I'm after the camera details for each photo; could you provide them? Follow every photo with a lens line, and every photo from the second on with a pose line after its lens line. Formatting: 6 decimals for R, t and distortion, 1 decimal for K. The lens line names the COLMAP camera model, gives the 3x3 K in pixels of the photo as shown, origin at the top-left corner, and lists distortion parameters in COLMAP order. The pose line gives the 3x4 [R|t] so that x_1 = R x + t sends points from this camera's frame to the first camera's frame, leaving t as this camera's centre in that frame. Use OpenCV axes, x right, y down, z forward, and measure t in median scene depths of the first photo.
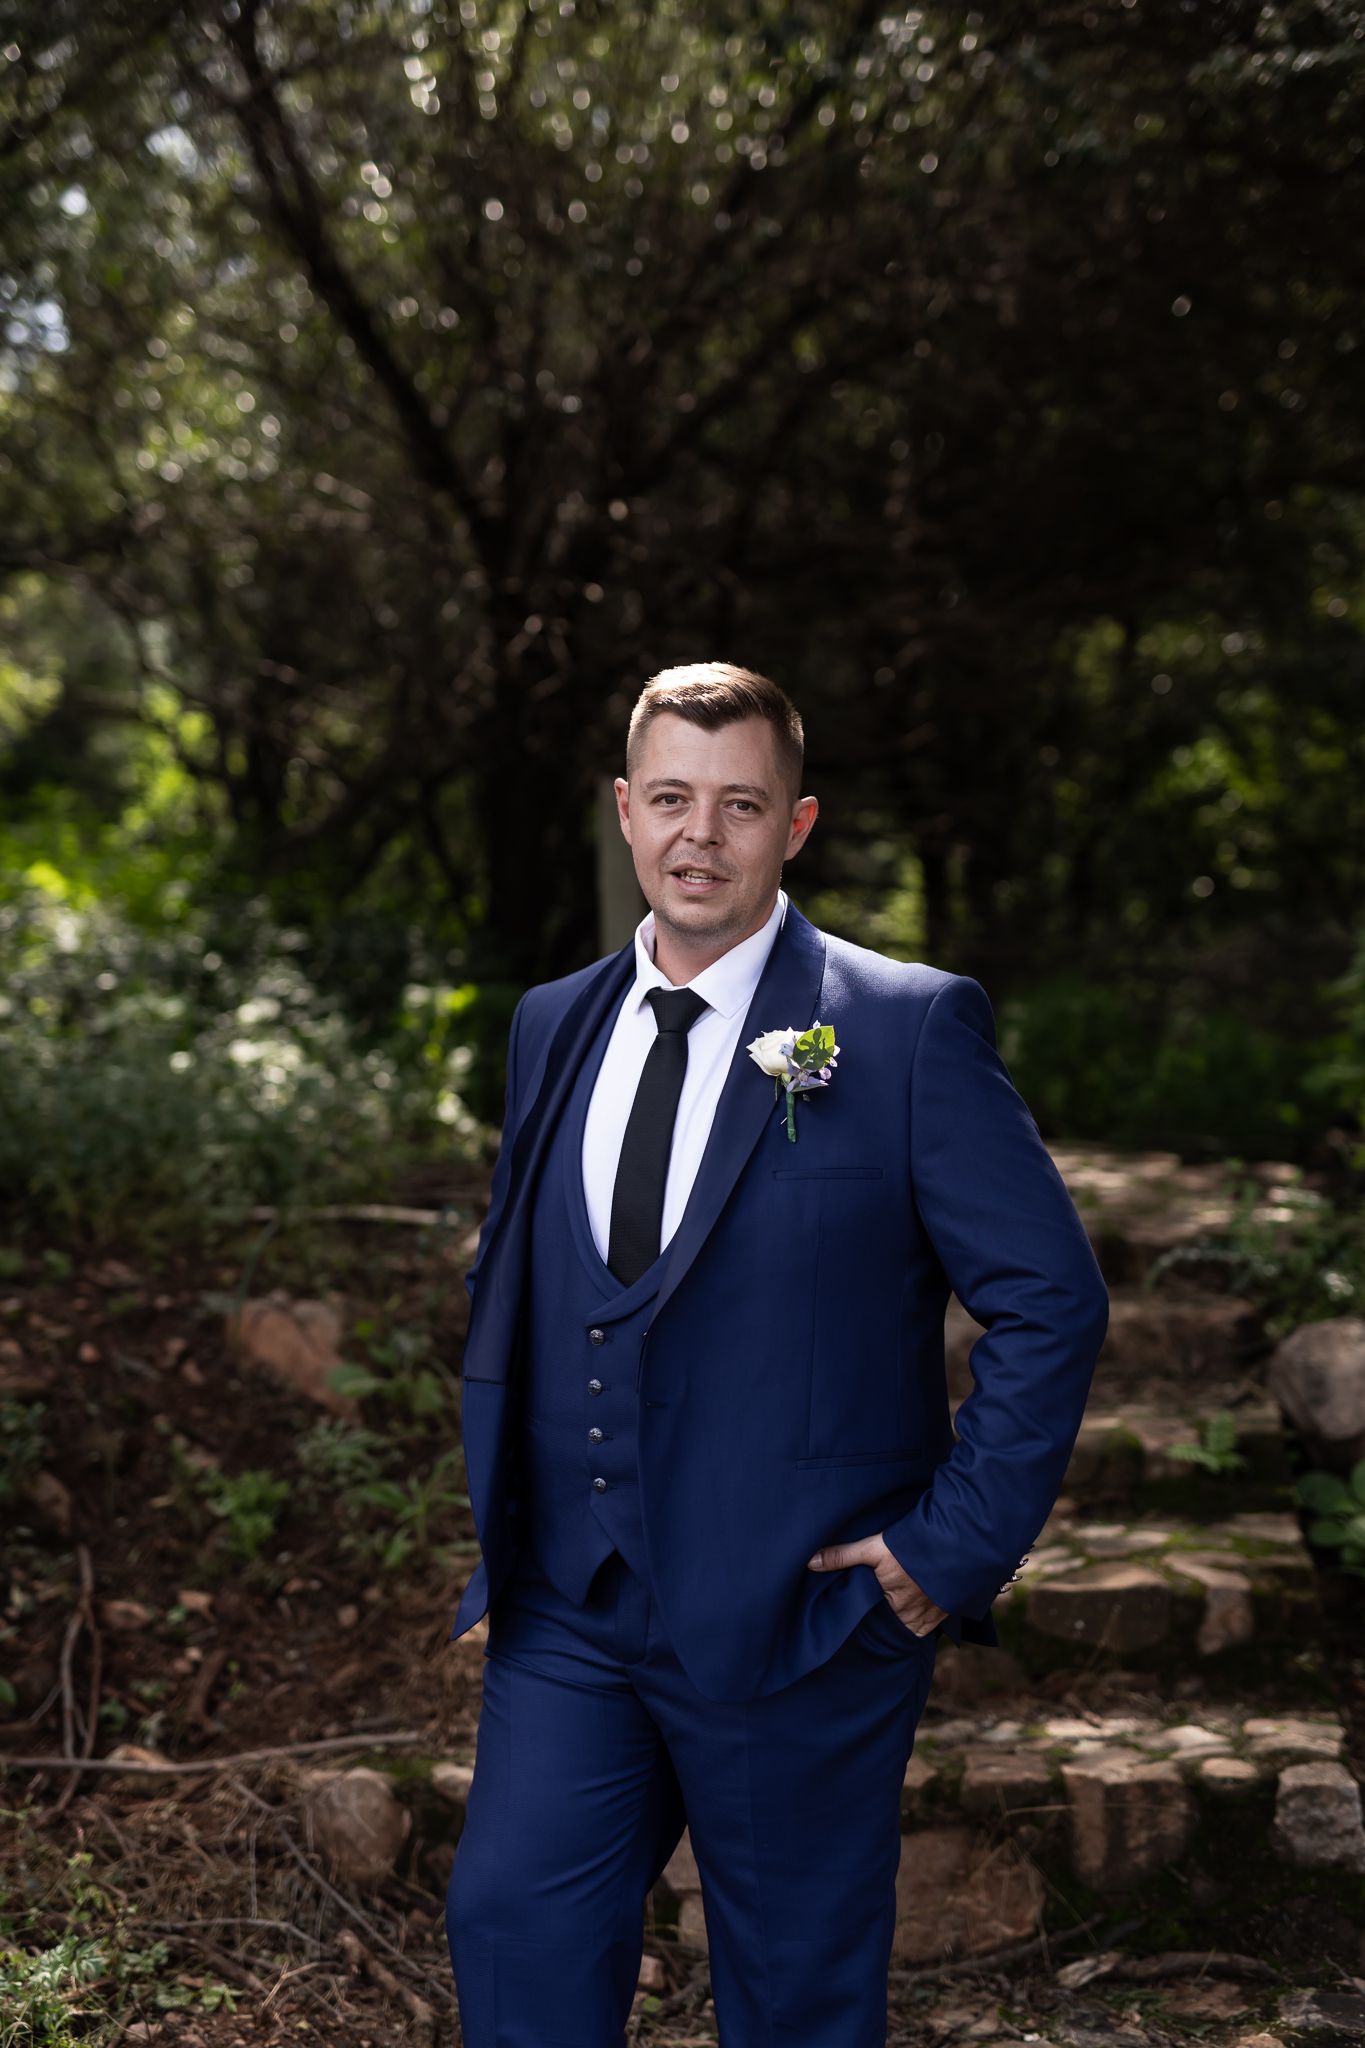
lens RADIAL K [[2436.9, 0, 686.0], [0, 2436.9, 1089.2], [0, 0, 1]] dist [0.016479, -0.001043]
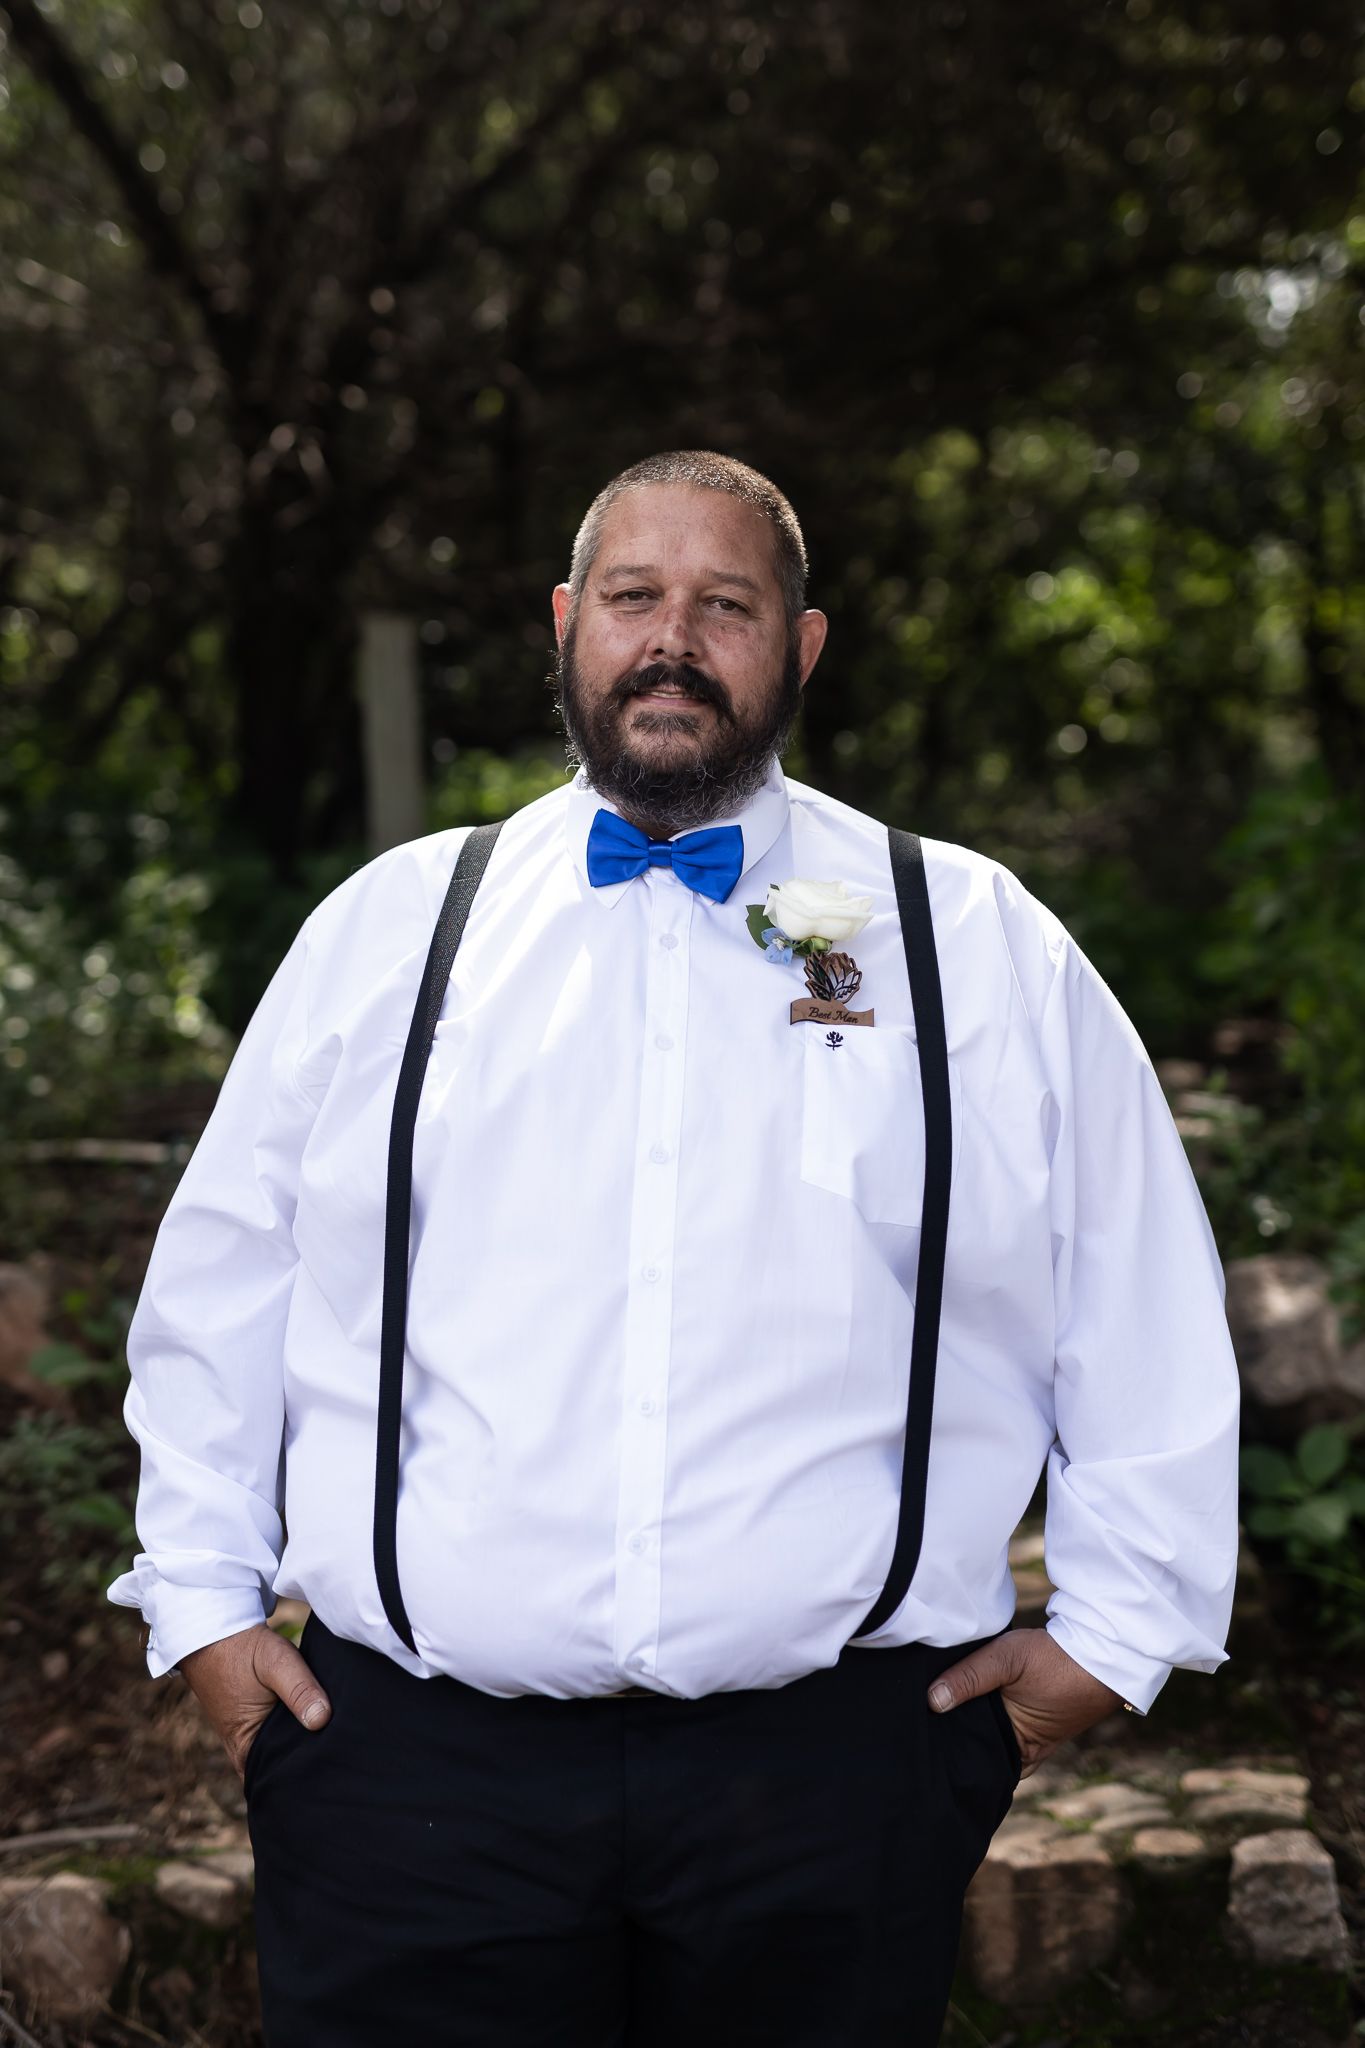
lens RADIAL K [[2684.4, 0, 606.4], [0, 2684.4, 989.4], [0, 0, 1]] dist [-0.006794, 0.032132]
pose [[0.998863, -0.022110, 0.042233, 0.008779], [0.021914, 0.999747, 0.005106, -0.004977], [-0.042335, -0.004174, 0.999095, 0.121029]]
